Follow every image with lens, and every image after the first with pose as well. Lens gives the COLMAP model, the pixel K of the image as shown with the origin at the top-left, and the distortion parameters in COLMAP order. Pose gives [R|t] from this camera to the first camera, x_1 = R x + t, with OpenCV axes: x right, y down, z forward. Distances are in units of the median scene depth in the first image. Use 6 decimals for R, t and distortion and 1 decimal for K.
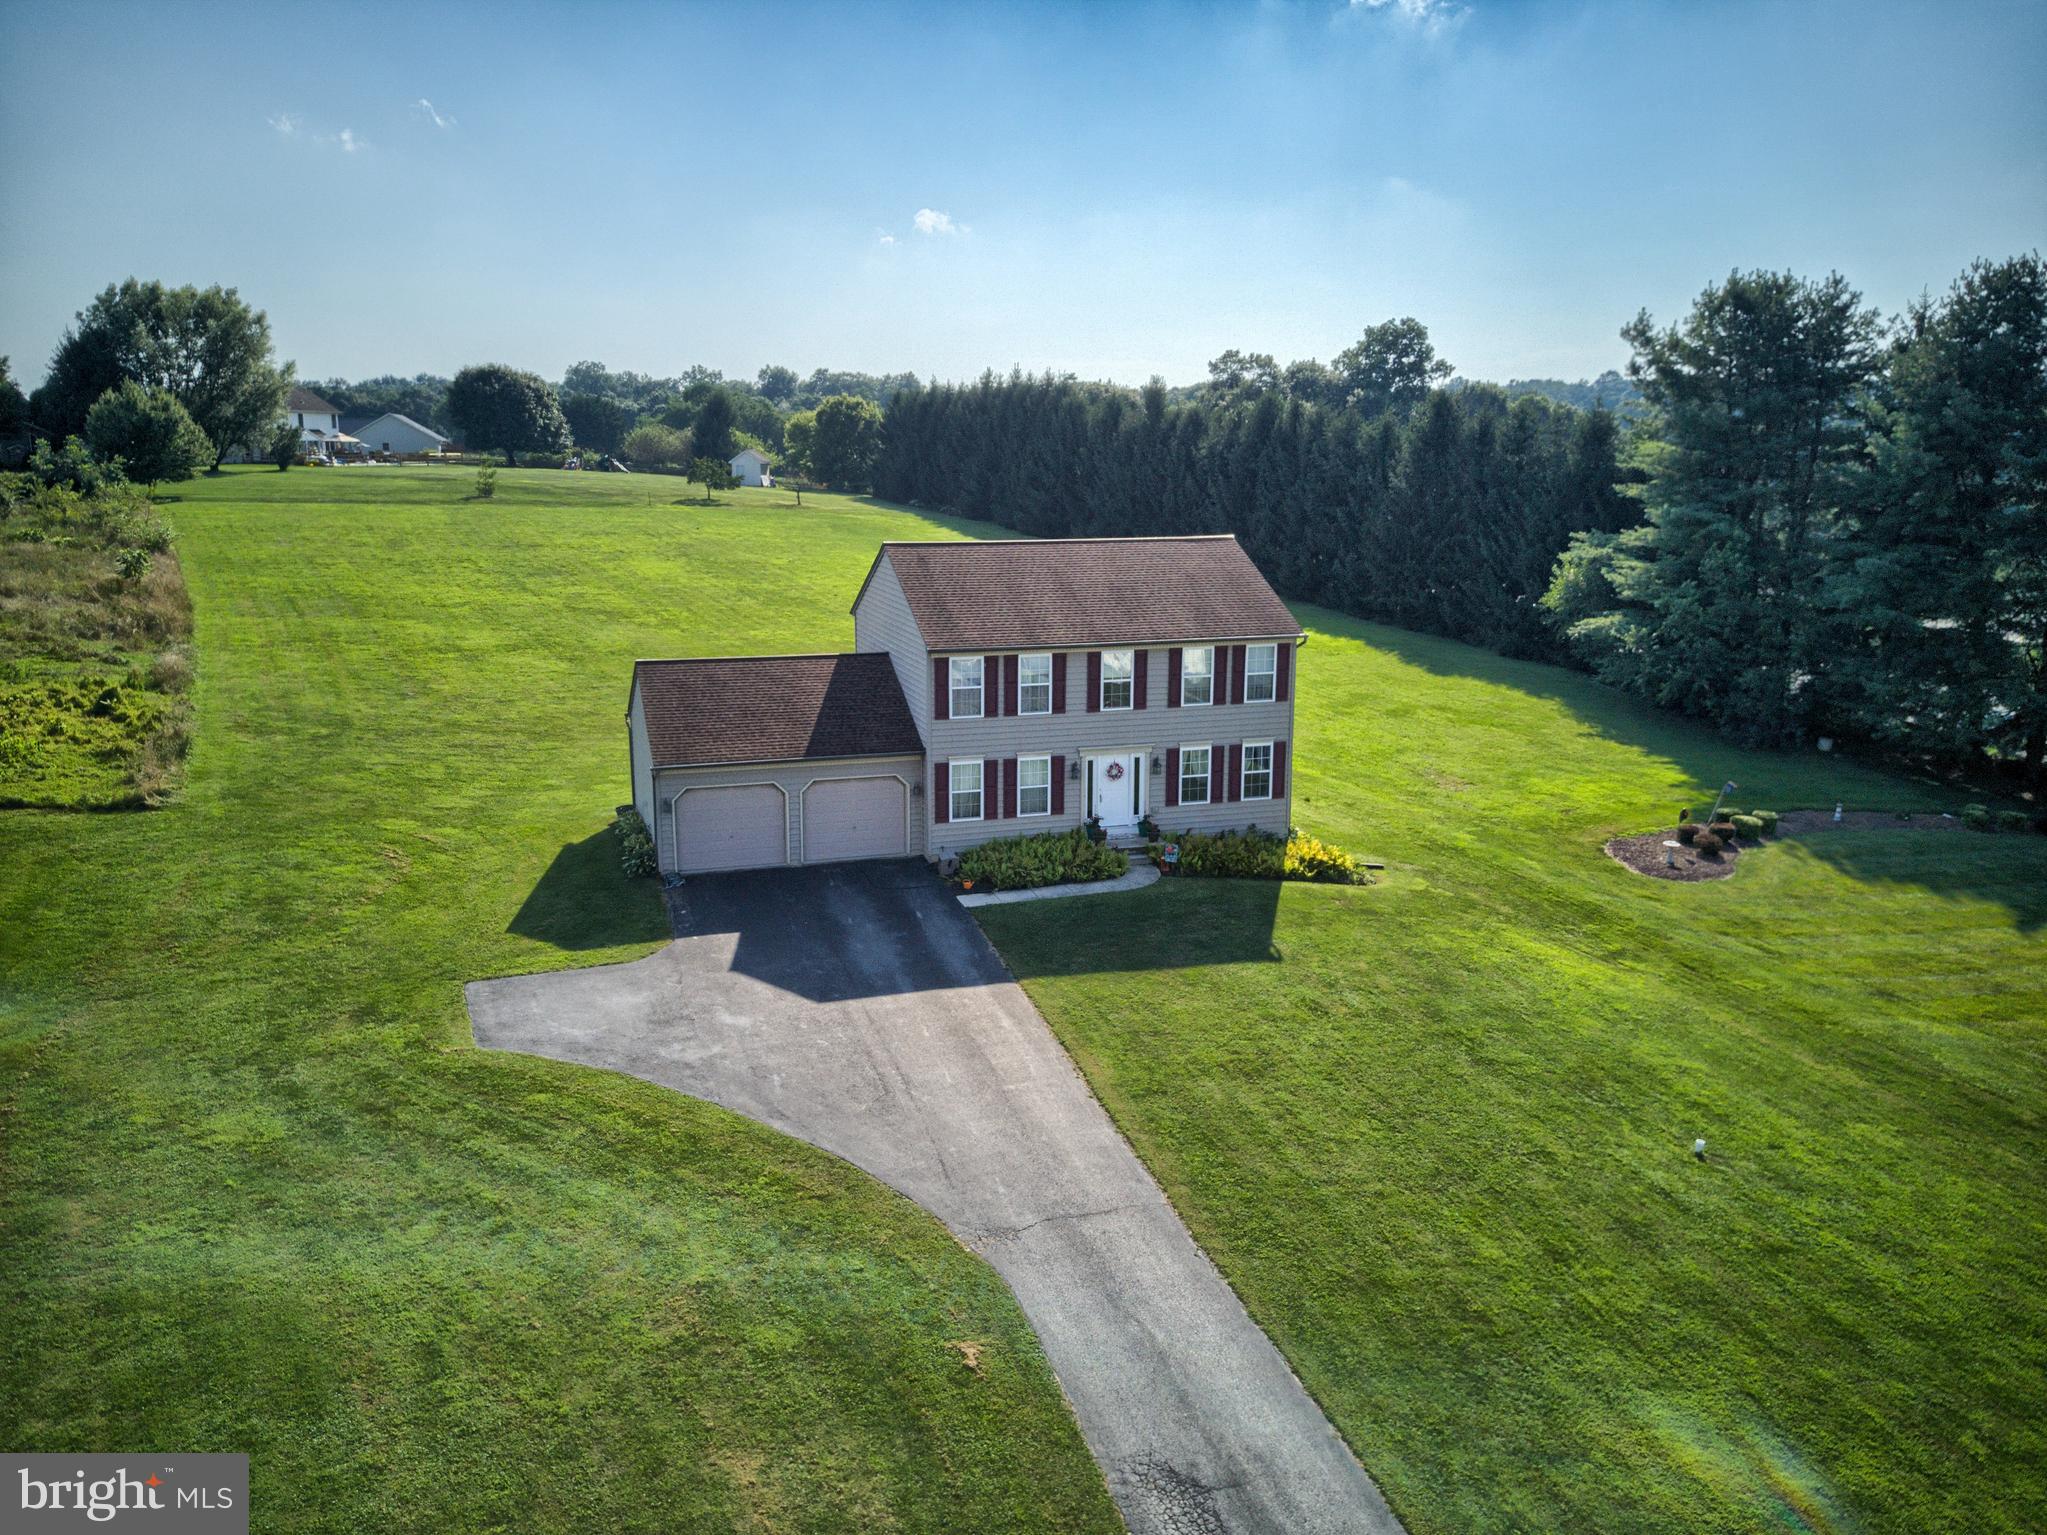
lens RADIAL K [[1593.7, 0, 1023.5], [0, 1593.7, 767.5], [0, 0, 1]] dist [-0.001832, 0.007294]
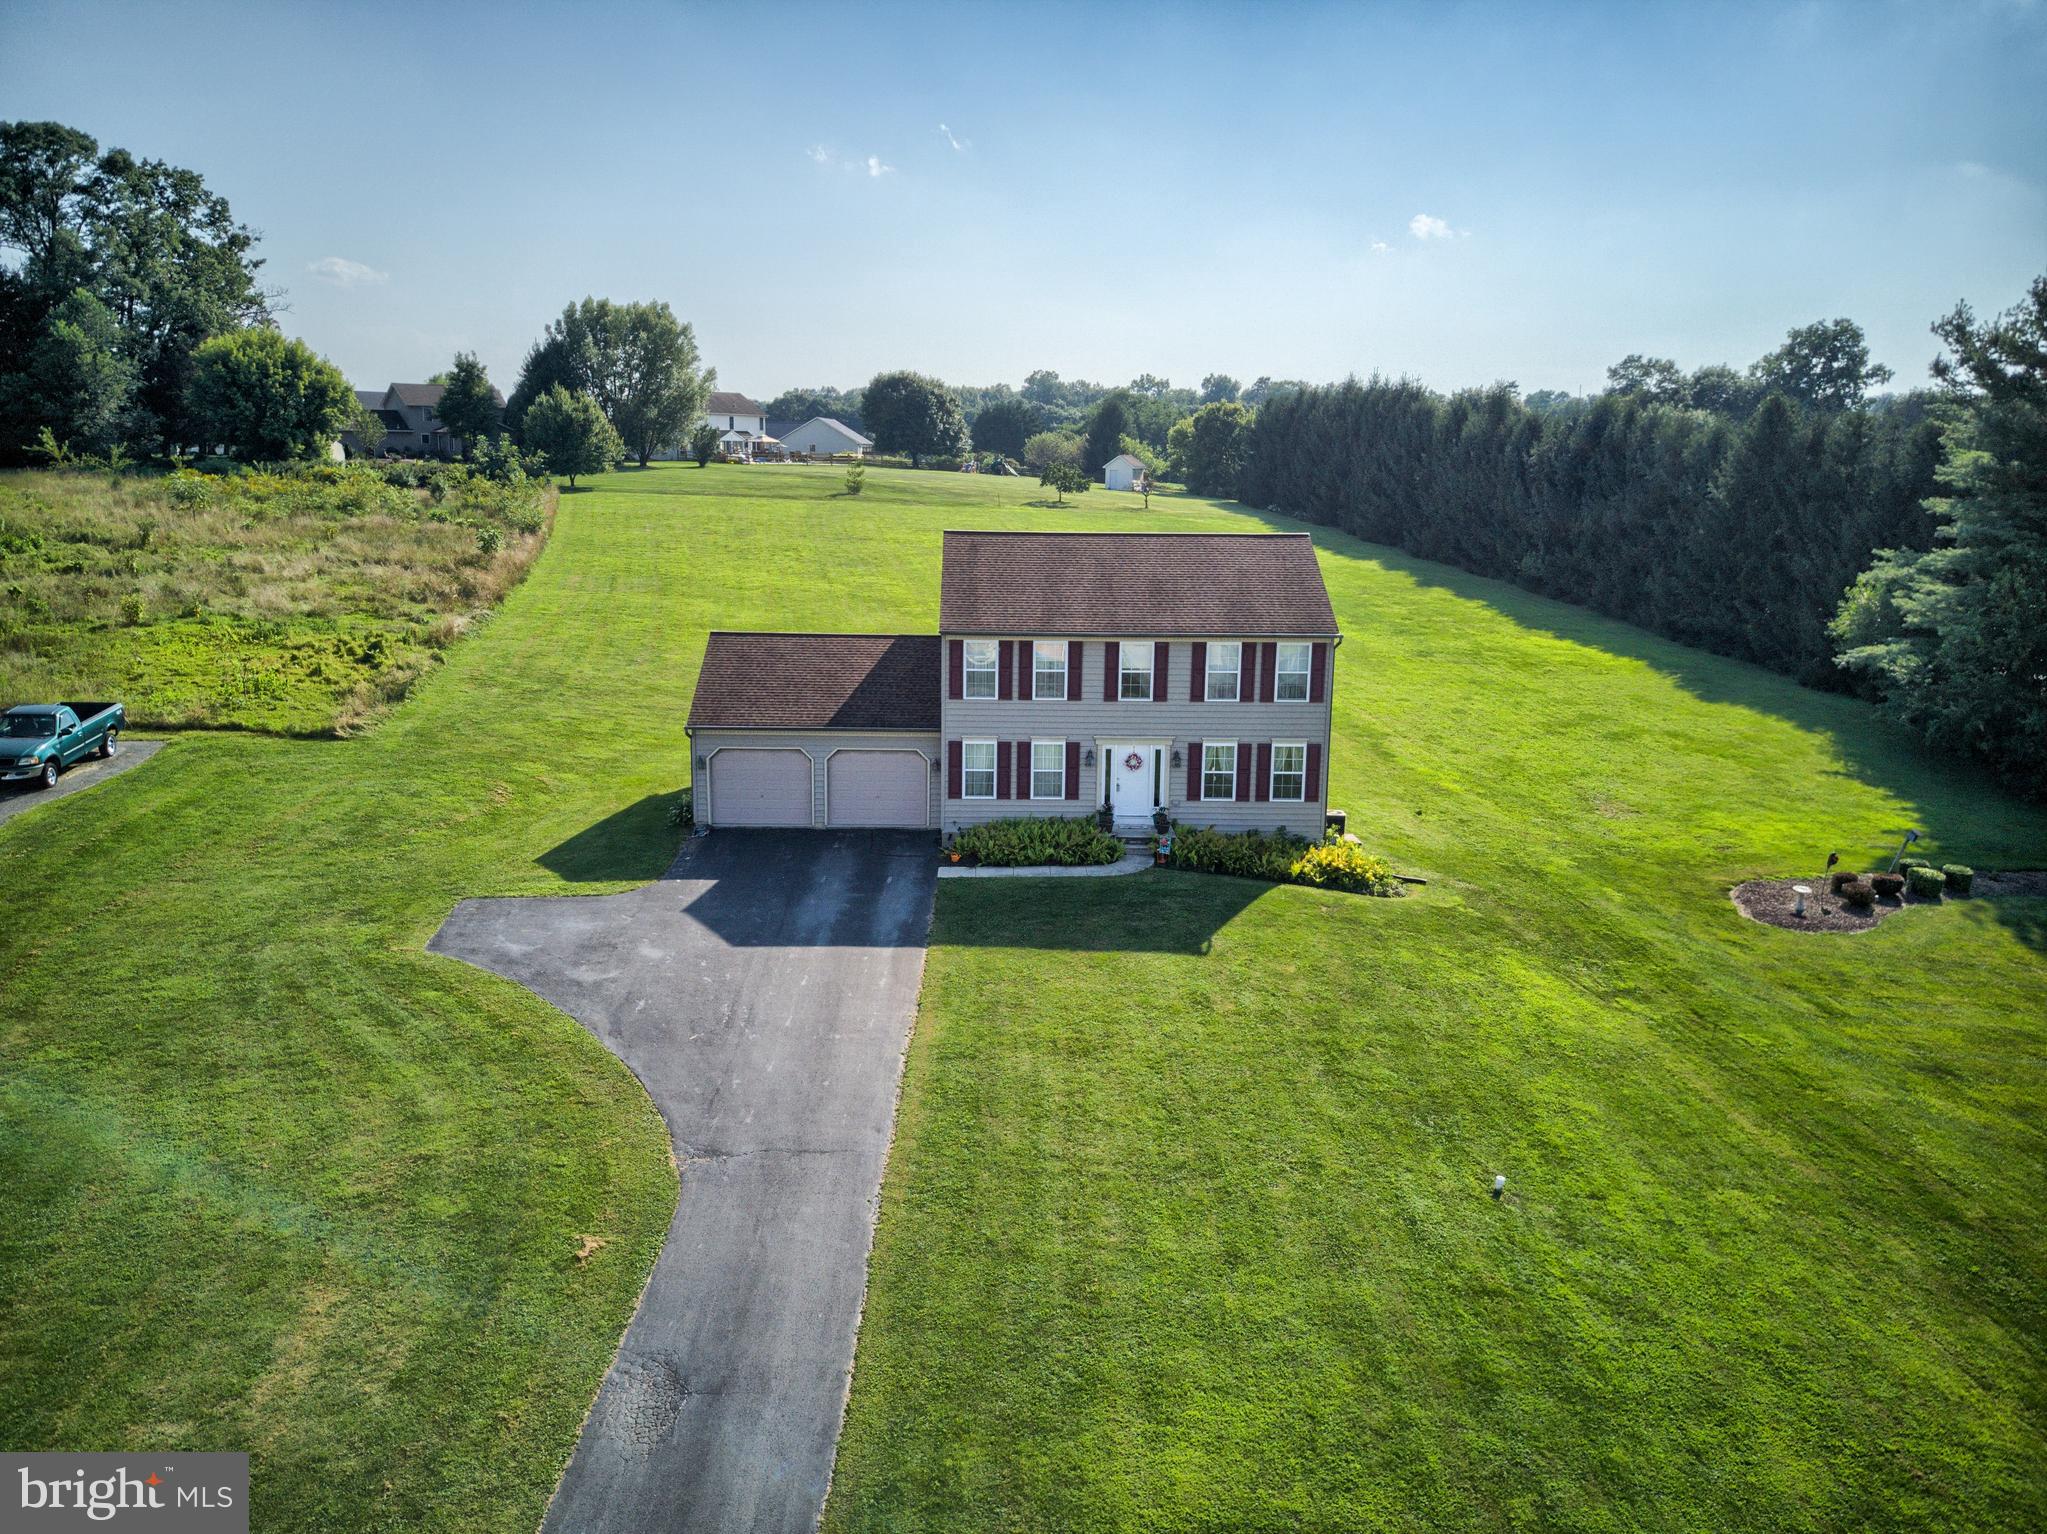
lens RADIAL K [[1589.6, 0, 1022.9], [0, 1589.6, 765.3], [0, 0, 1]] dist [0.000569, 0.004747]
pose [[0.956569, 0.067501, -0.283585, 0.280176], [-0.069502, 0.997577, 0.003013, 0.006796], [0.283101, 0.016828, 0.958943, 0.014898]]
